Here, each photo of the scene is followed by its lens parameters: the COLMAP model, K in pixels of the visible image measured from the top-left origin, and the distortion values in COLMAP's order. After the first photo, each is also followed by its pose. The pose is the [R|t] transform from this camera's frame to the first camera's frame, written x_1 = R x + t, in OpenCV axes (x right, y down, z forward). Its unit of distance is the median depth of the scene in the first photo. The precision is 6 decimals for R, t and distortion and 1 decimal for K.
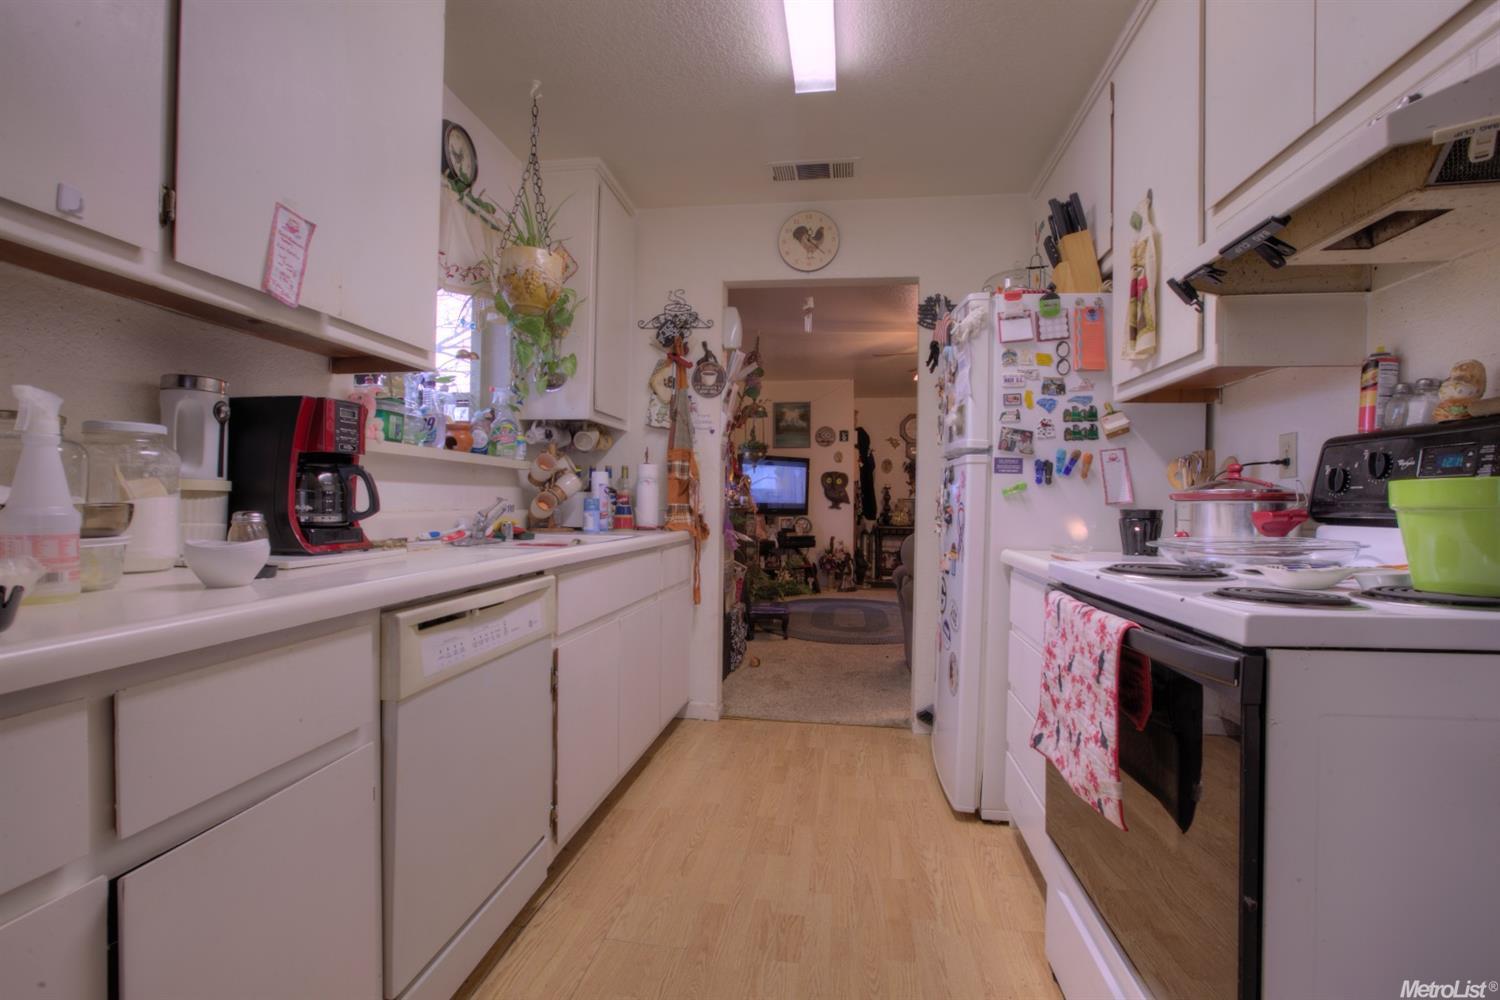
lens RADIAL K [[686.3, 0, 745.3], [0, 686.3, 503.8], [0, 0, 1]] dist [-0.038697, 0.006162]
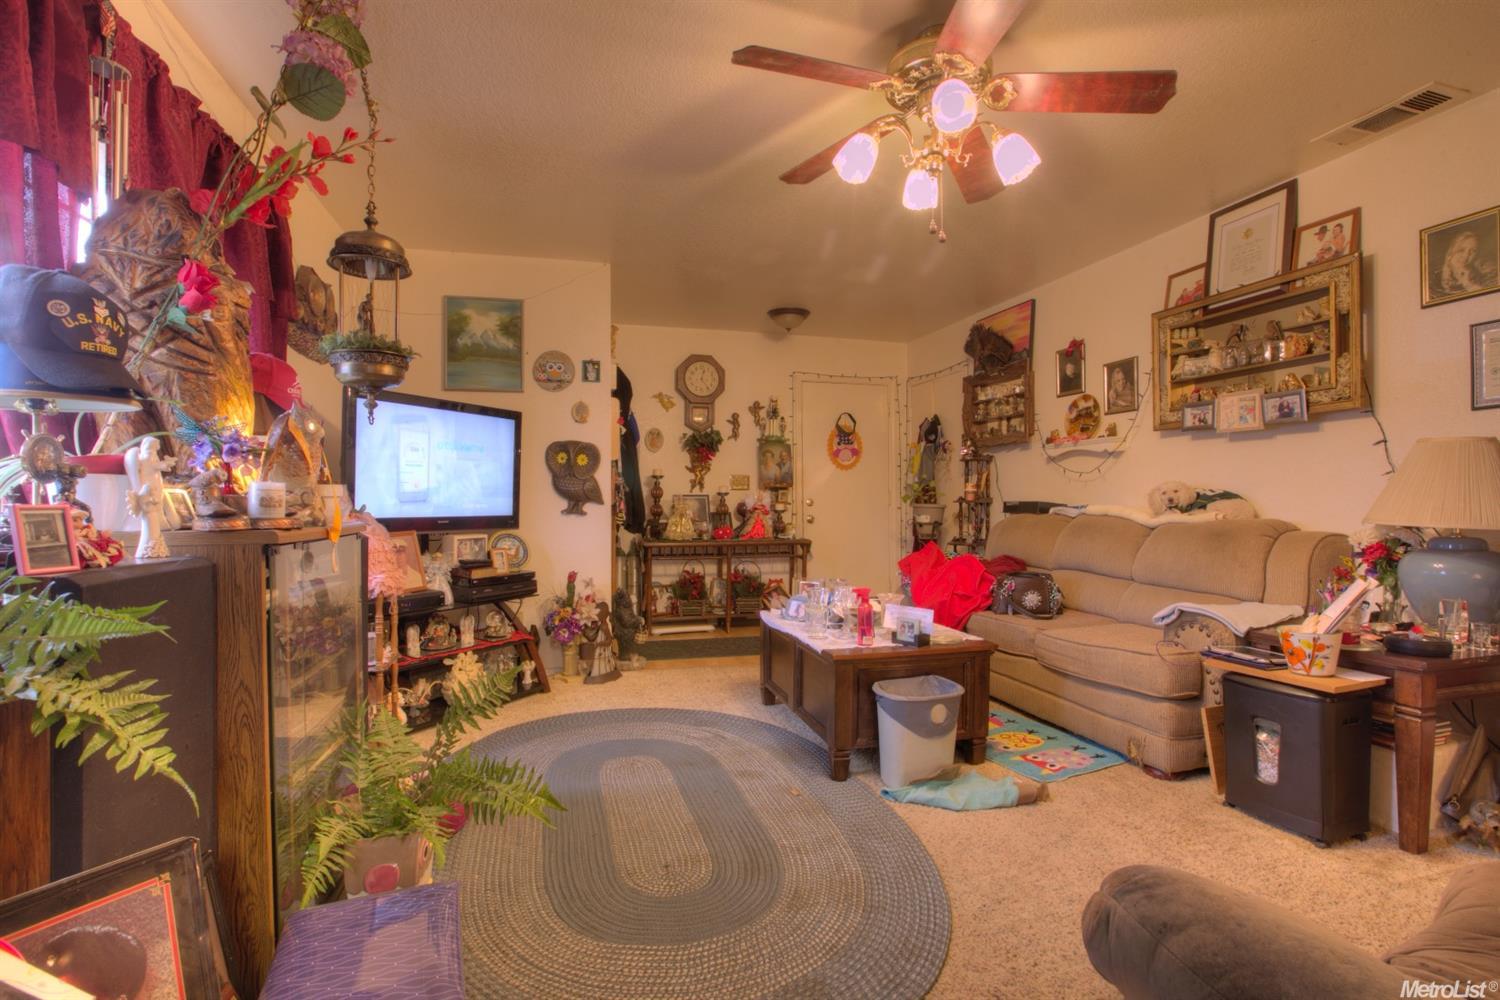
lens RADIAL K [[686.3, 0, 739.7], [0, 686.3, 509.4], [0, 0, 1]] dist [-0.038697, 0.006162]
pose [[0.915306, -0.011171, 0.402605, 0.038993], [0.006511, 0.999895, 0.012941, -0.002264], [-0.402707, -0.009223, 0.915283, 0.488921]]
